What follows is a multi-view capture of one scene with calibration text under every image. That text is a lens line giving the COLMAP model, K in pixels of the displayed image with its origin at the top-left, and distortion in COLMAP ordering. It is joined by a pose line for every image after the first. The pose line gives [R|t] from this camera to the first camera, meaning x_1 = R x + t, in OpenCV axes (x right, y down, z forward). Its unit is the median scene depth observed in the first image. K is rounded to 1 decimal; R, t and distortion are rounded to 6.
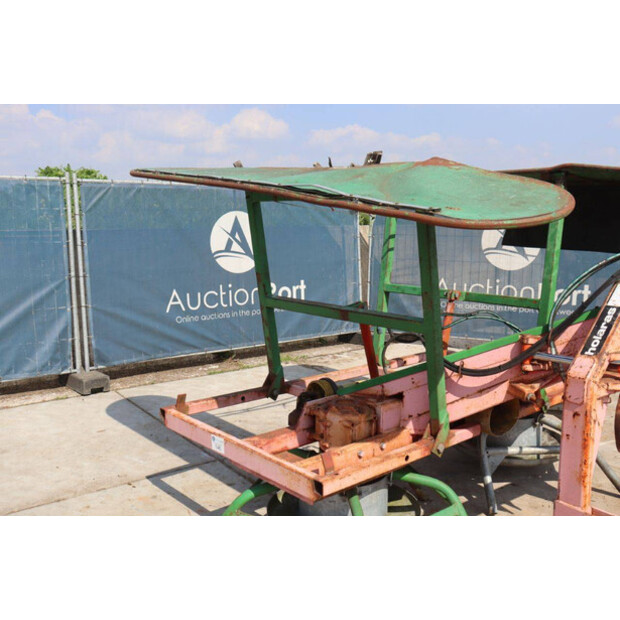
lens RADIAL K [[625.0, 0, 310.0], [0, 625.0, 310.0], [0, 0, 1]] dist [-0.125653, 0.223692]
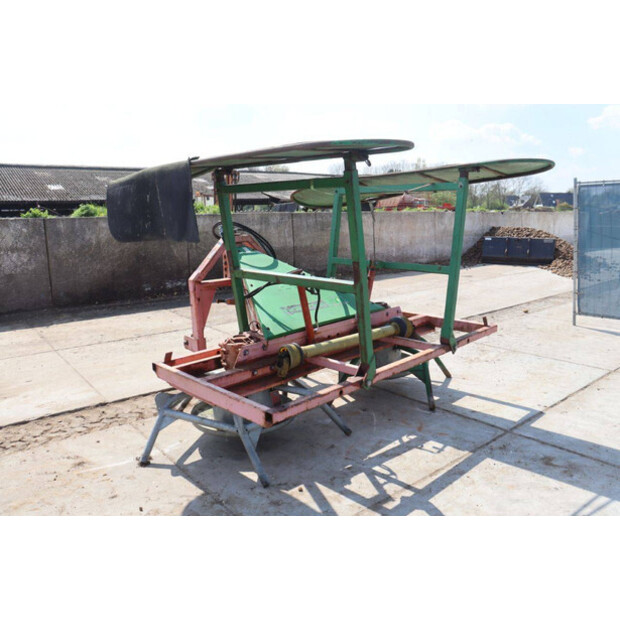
lens RADIAL K [[502.0, 0, 310.0], [0, 502.0, 310.0], [0, 0, 1]] dist [-0.140566, 0.095727]
pose [[-0.999331, 0.020862, -0.030042, 0.254425], [0.009476, 0.941009, 0.338248, -0.286645], [0.035327, 0.337737, -0.940577, 2.009518]]
